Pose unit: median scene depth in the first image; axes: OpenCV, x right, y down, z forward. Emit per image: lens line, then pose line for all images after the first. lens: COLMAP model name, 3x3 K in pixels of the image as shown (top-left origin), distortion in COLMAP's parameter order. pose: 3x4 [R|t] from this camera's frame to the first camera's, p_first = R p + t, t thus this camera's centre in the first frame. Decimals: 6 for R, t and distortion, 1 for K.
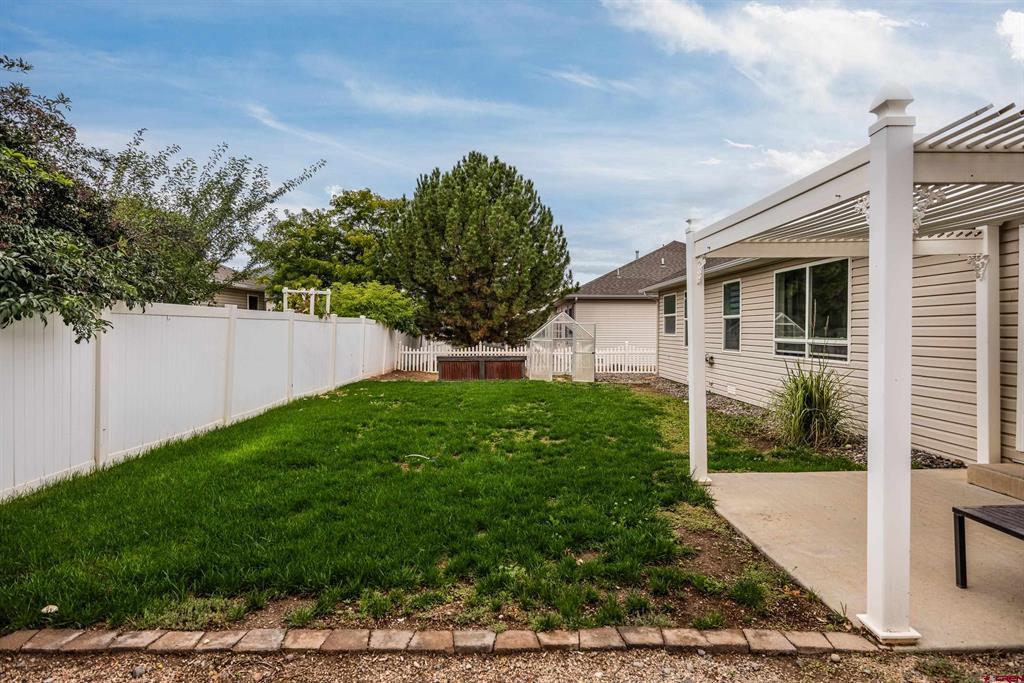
lens RADIAL K [[537.7, 0, 512.0], [0, 537.7, 341.5], [0, 0, 1]] dist [-0.000145, -0.000175]
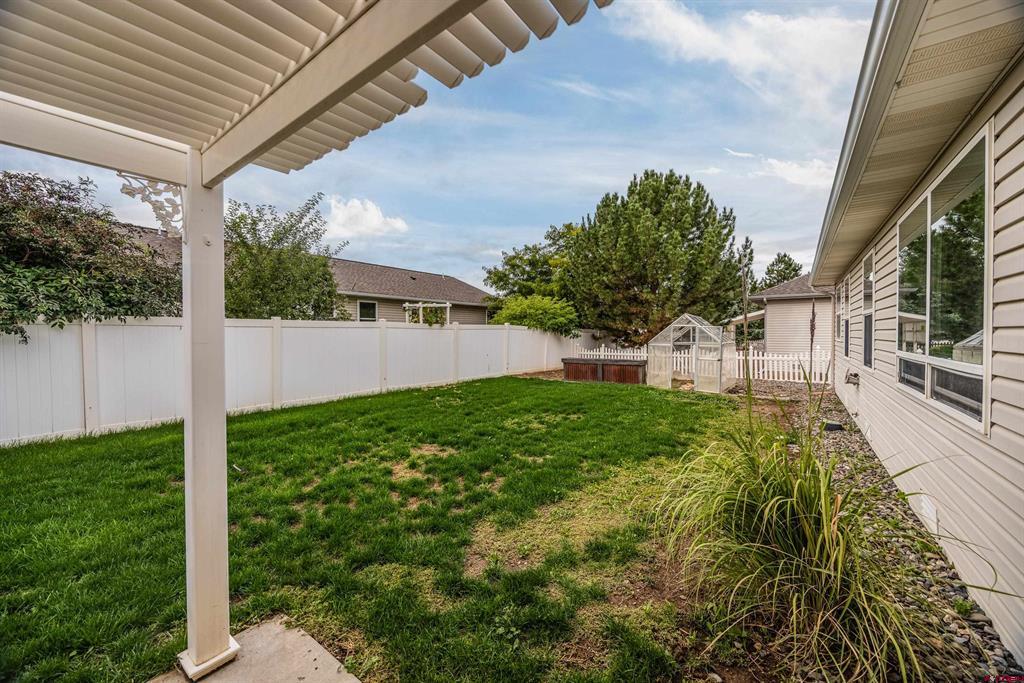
lens RADIAL K [[388.6, 0, 510.7], [0, 388.6, 339.7], [0, 0, 1]] dist [0.000649, 0.000039]
pose [[0.797189, 0.005621, -0.603703, 0.260590], [-0.008615, 0.999961, -0.002065, -0.008193], [0.603668, 0.006847, 0.797206, 0.292211]]
